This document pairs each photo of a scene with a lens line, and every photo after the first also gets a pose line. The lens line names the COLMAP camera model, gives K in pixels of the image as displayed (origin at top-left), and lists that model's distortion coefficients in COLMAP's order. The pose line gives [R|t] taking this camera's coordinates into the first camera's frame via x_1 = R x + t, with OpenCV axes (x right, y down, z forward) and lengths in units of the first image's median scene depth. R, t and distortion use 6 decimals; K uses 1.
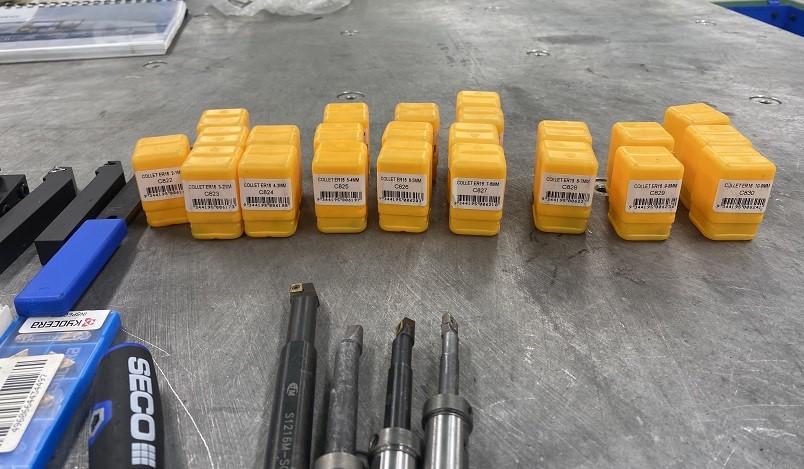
lens RADIAL K [[633.5, 0, 396.6], [0, 633.5, 140.5], [0, 0, 1]] dist [-0.001130, 0.002667]
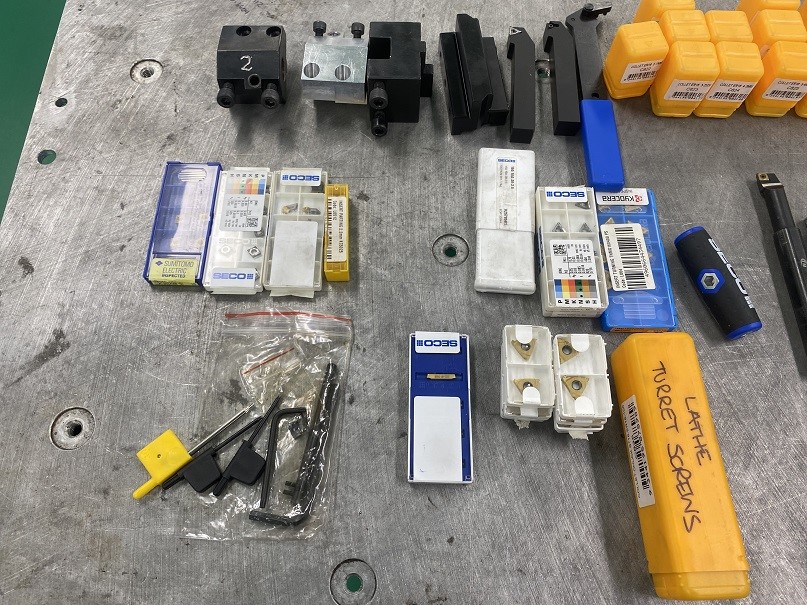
lens RADIAL K [[611.9, 0, 405.9], [0, 611.9, 303.1], [0, 0, 1]] dist [0.029668, -0.031737]
pose [[0.998086, 0.061767, 0.003102, -1.032997], [-0.047814, 0.738867, 0.672153, -0.494796], [0.039224, -0.671014, 0.740406, -0.287101]]
